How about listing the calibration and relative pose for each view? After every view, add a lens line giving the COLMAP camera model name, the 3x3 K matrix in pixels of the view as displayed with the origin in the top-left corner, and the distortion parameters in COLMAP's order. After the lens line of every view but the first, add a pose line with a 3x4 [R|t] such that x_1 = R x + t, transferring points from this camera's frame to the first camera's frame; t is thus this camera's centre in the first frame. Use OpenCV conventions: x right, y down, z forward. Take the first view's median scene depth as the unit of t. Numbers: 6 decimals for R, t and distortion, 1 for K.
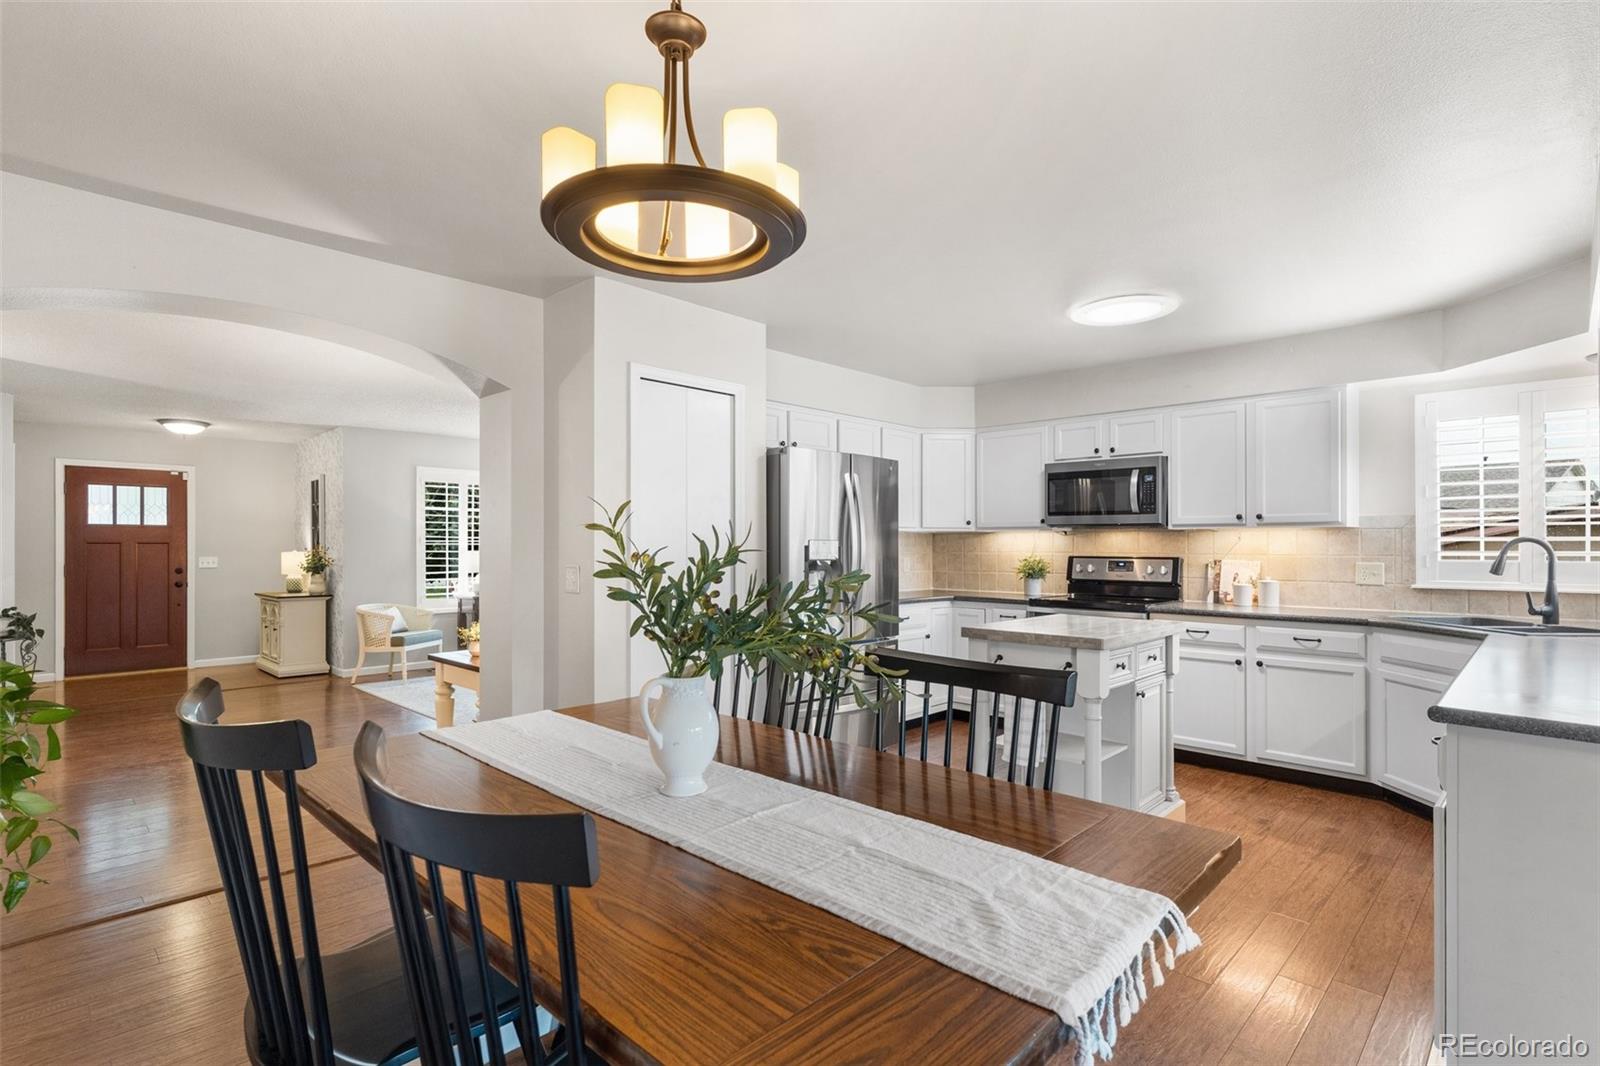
lens RADIAL K [[768.2, 0, 803.8], [0, 768.2, 544.8], [0, 0, 1]] dist [0.005113, -0.001394]
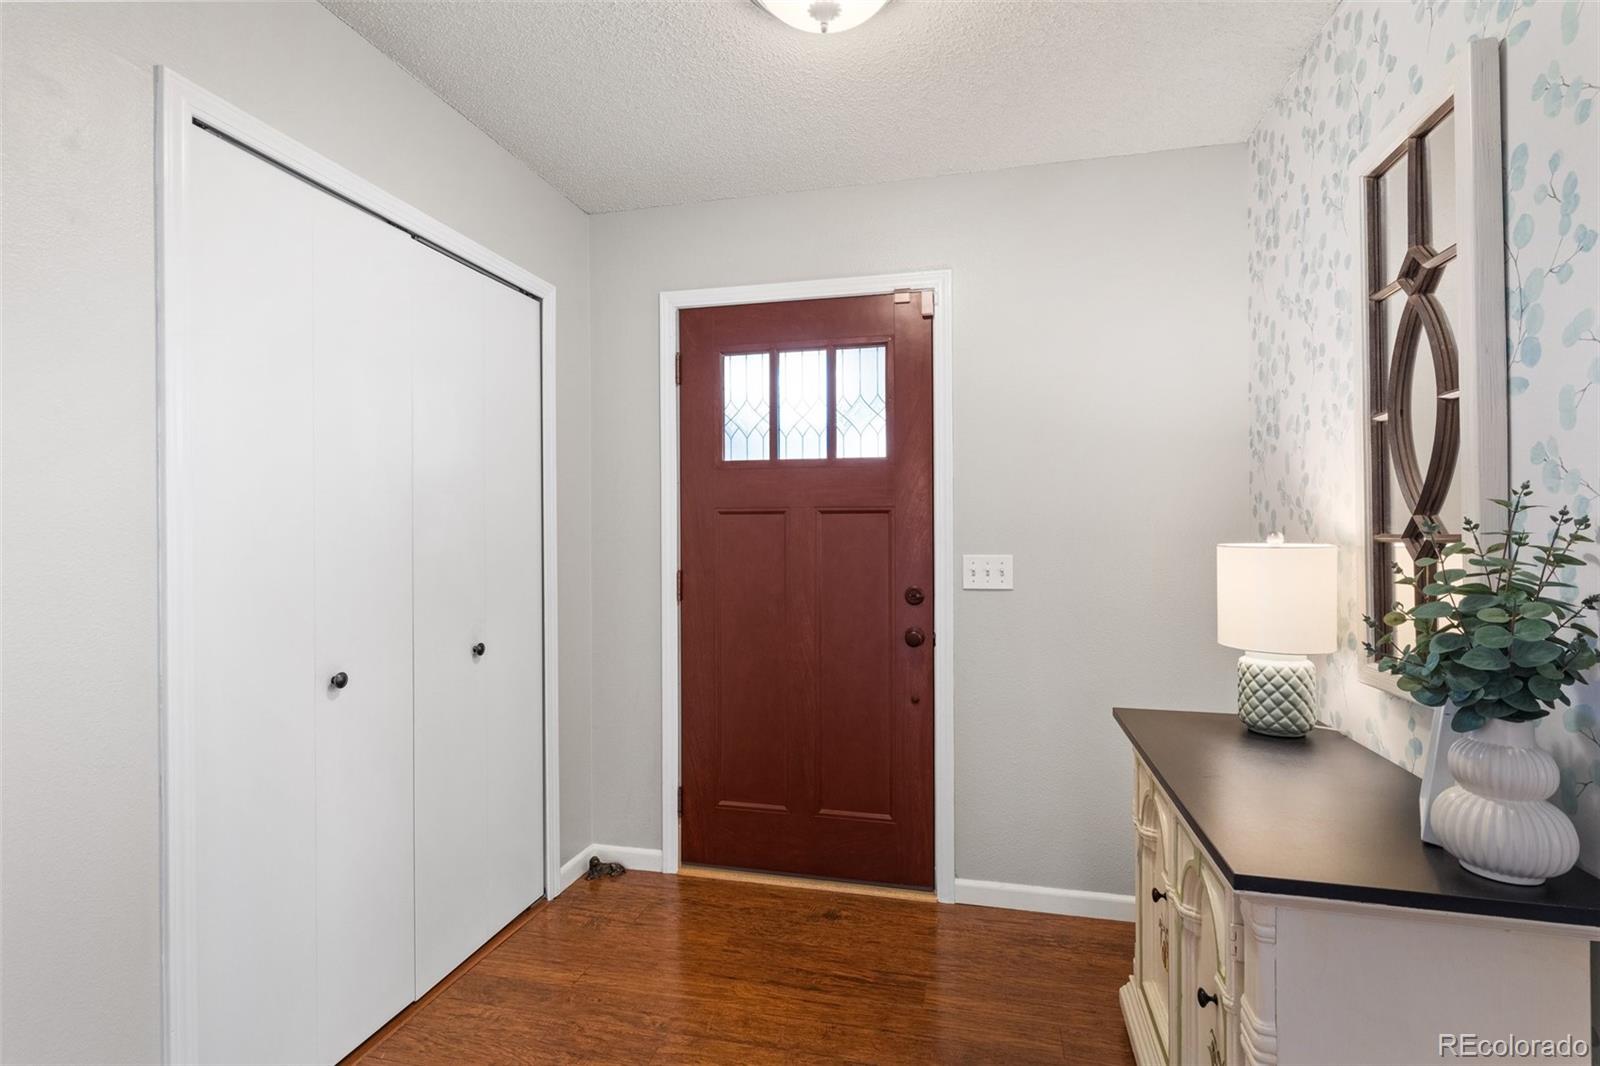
lens RADIAL K [[768.2, 0, 804.1], [0, 768.2, 531.0], [0, 0, 1]] dist [0.005113, -0.001394]
pose [[0.513831, 0.001816, -0.857890, -0.574519], [0.003575, 0.999985, 0.004257, 0.004898], [0.857884, -0.005254, 0.513816, 0.819384]]
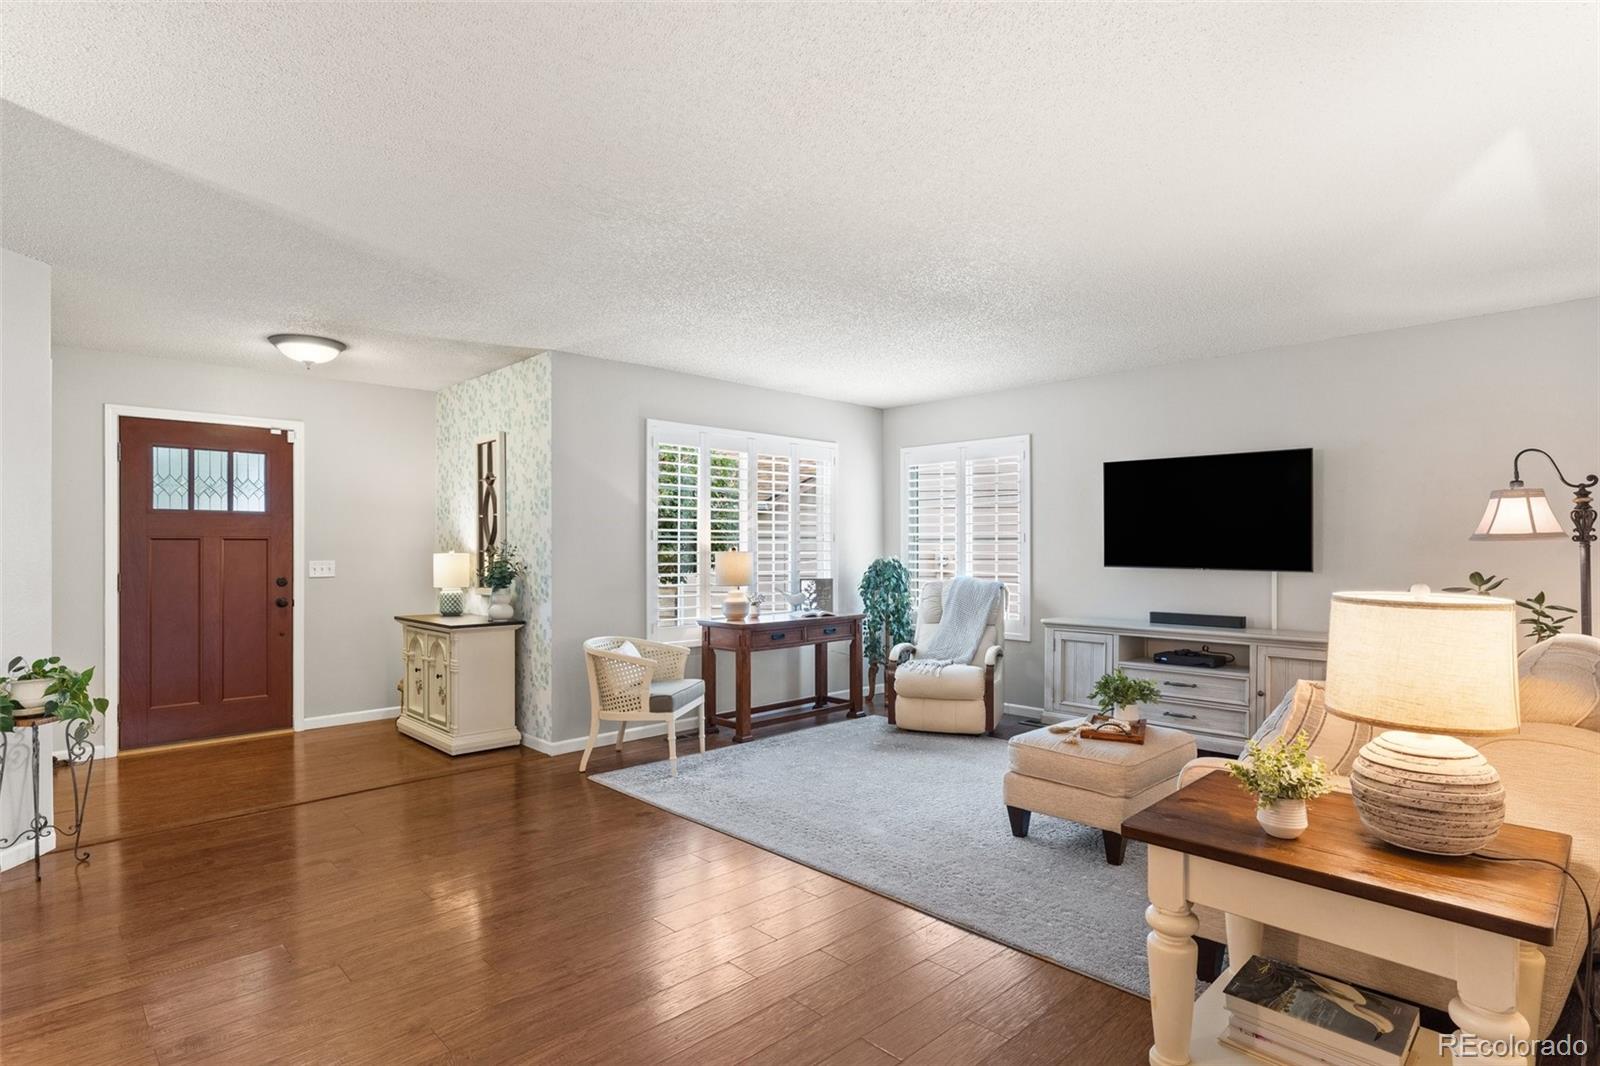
lens RADIAL K [[810.6, 0, 806.1], [0, 810.6, 543.6], [0, 0, 1]] dist [-0.012702, 0.001283]
pose [[0.999788, 0.000242, -0.020572, -0.365833], [-0.000275, 0.999999, -0.001566, 0.002431], [0.020571, 0.001571, 0.999787, 0.338432]]
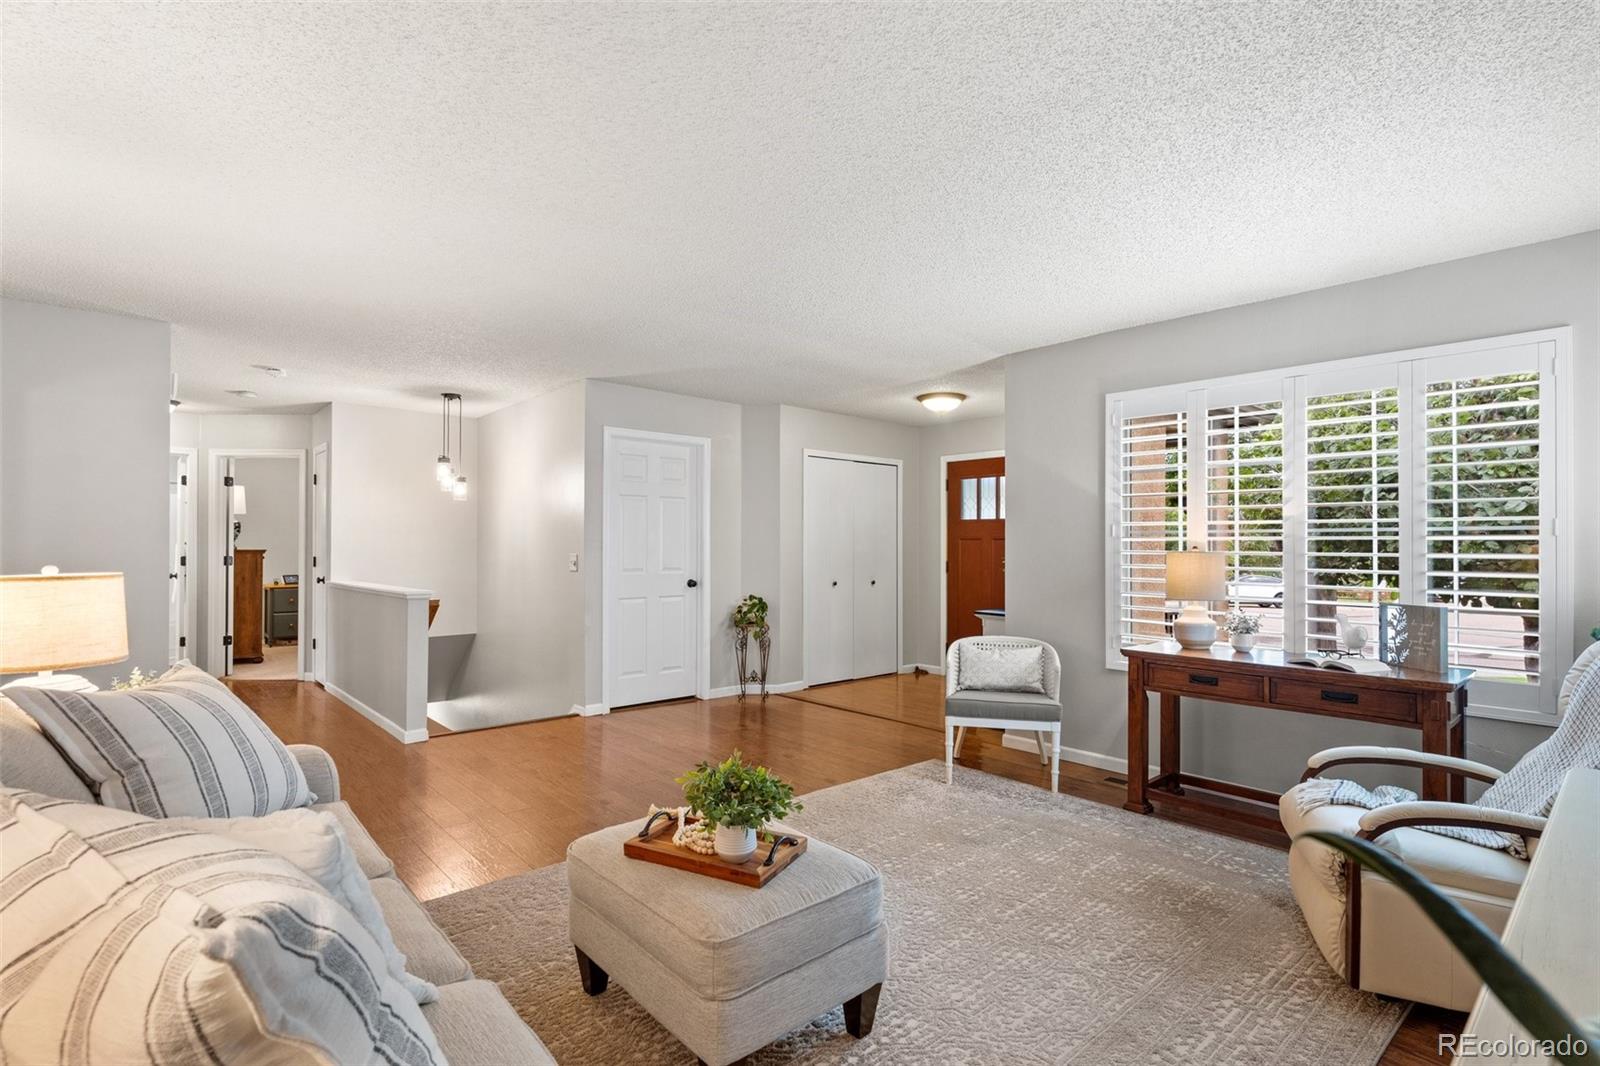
lens RADIAL K [[768.2, 0, 803.8], [0, 768.2, 528.5], [0, 0, 1]] dist [0.005113, -0.001394]
pose [[-0.068345, -0.021693, -0.997426, 0.051444], [-0.002245, 0.999764, -0.021590, 0.005102], [0.997659, 0.000764, -0.068377, 0.842778]]
